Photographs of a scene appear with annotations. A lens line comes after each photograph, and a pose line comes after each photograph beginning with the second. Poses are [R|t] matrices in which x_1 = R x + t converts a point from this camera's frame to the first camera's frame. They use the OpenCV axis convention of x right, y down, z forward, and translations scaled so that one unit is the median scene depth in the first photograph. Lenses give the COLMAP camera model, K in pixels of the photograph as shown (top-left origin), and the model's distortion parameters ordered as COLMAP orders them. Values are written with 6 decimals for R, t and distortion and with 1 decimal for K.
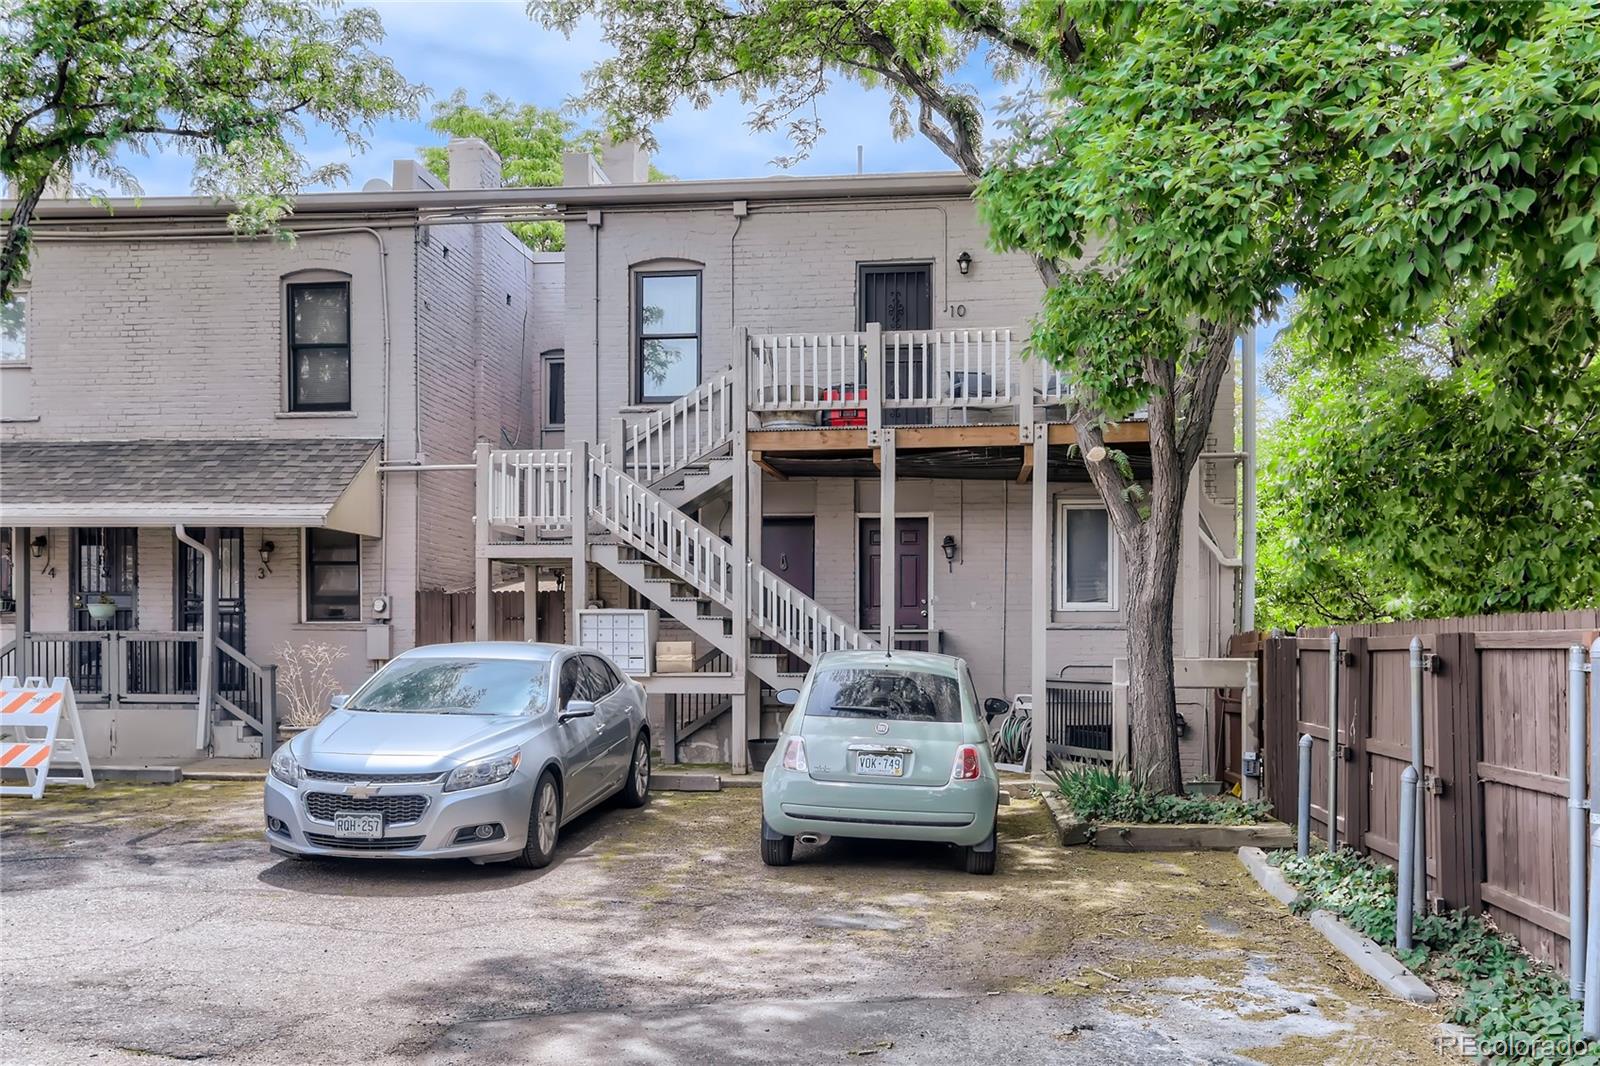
lens RADIAL K [[1487.1, 0, 800.5], [0, 1487.1, 568.7], [0, 0, 1]] dist [-0.008305, 0.065376]
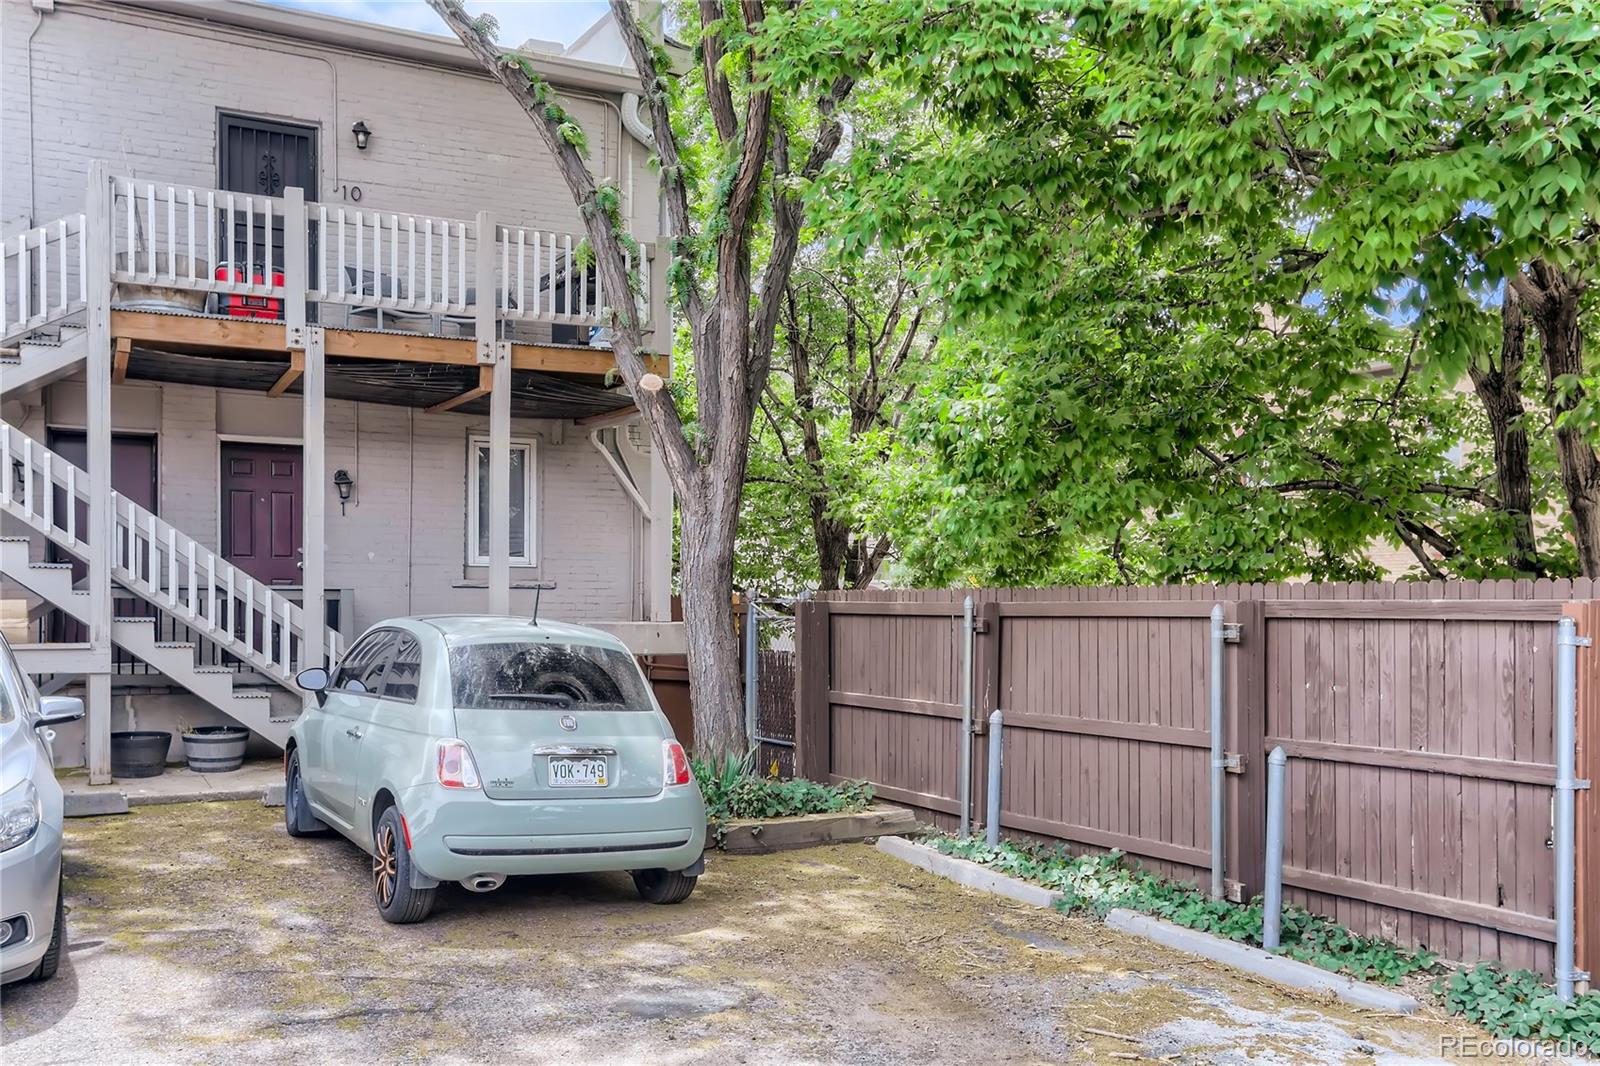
lens RADIAL K [[1487.1, 0, 800.5], [0, 1487.1, 568.7], [0, 0, 1]] dist [-0.008305, 0.065376]
pose [[0.815222, 0.018105, 0.578865, -0.180510], [-0.035625, 0.999186, 0.018919, 0.007993], [-0.578051, -0.036046, 0.815204, 0.213854]]
